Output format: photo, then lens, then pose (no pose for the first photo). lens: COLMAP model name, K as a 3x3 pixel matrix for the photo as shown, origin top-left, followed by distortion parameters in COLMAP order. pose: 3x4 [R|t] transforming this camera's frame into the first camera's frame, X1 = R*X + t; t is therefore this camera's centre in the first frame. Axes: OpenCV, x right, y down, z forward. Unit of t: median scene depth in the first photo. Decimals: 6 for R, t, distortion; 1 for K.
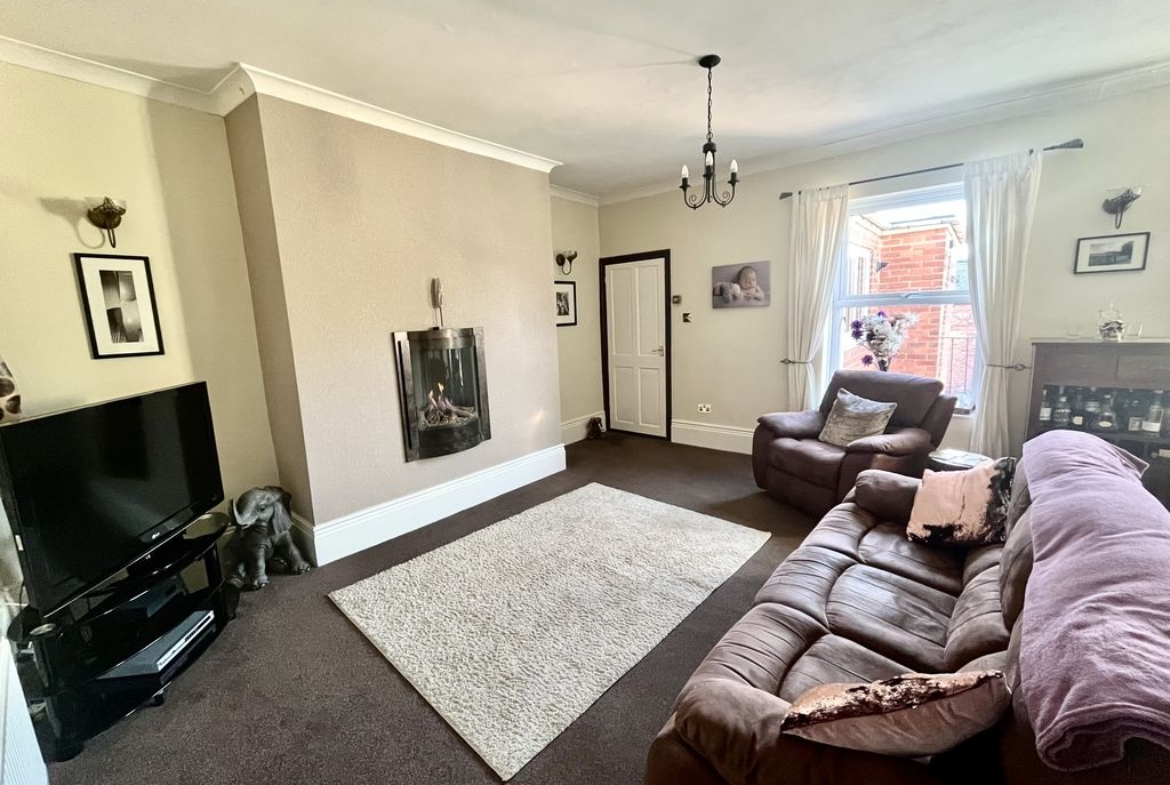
lens RADIAL K [[474.9, 0, 585.5], [0, 474.9, 391.1], [0, 0, 1]] dist [-0.000592, 0.000491]
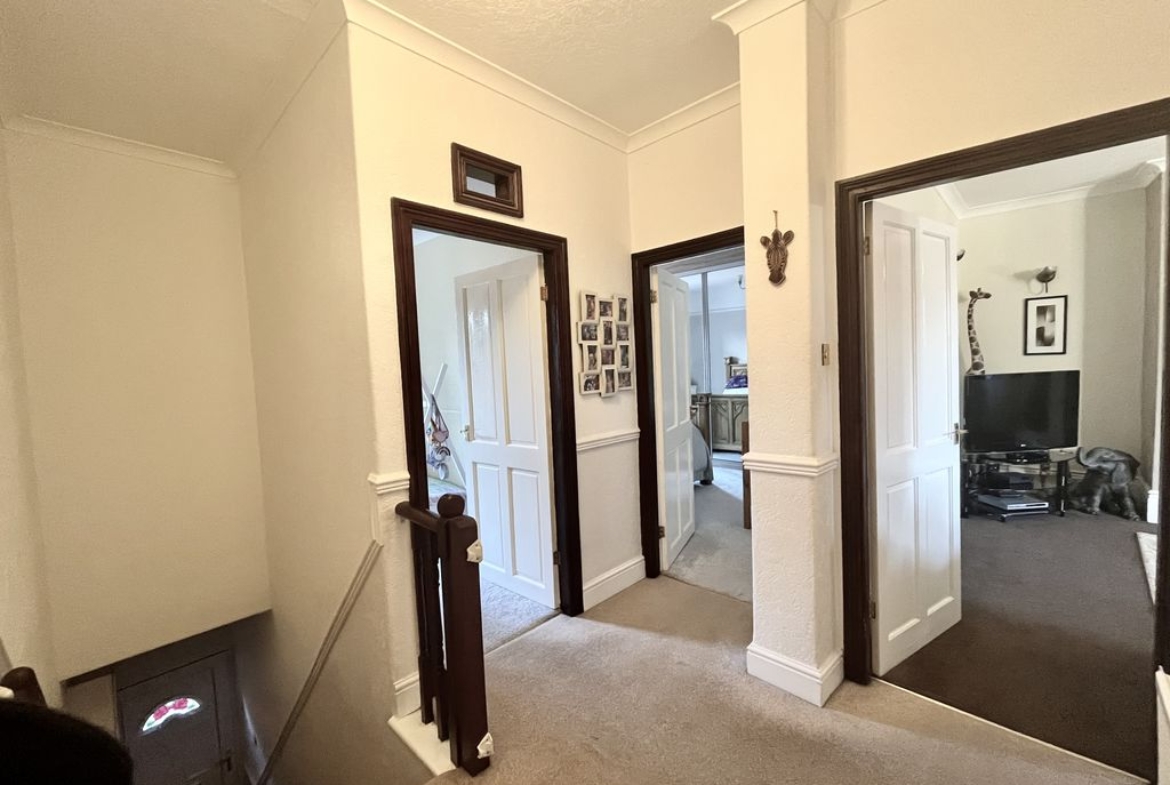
lens RADIAL K [[474.9, 0, 584.9], [0, 474.9, 393.3], [0, 0, 1]] dist [-0.000592, 0.000491]
pose [[-0.057443, 0.101788, -0.993146, 0.870008], [-0.117007, 0.987247, 0.107951, 0.075316], [0.991468, 0.122407, -0.044801, -0.562280]]
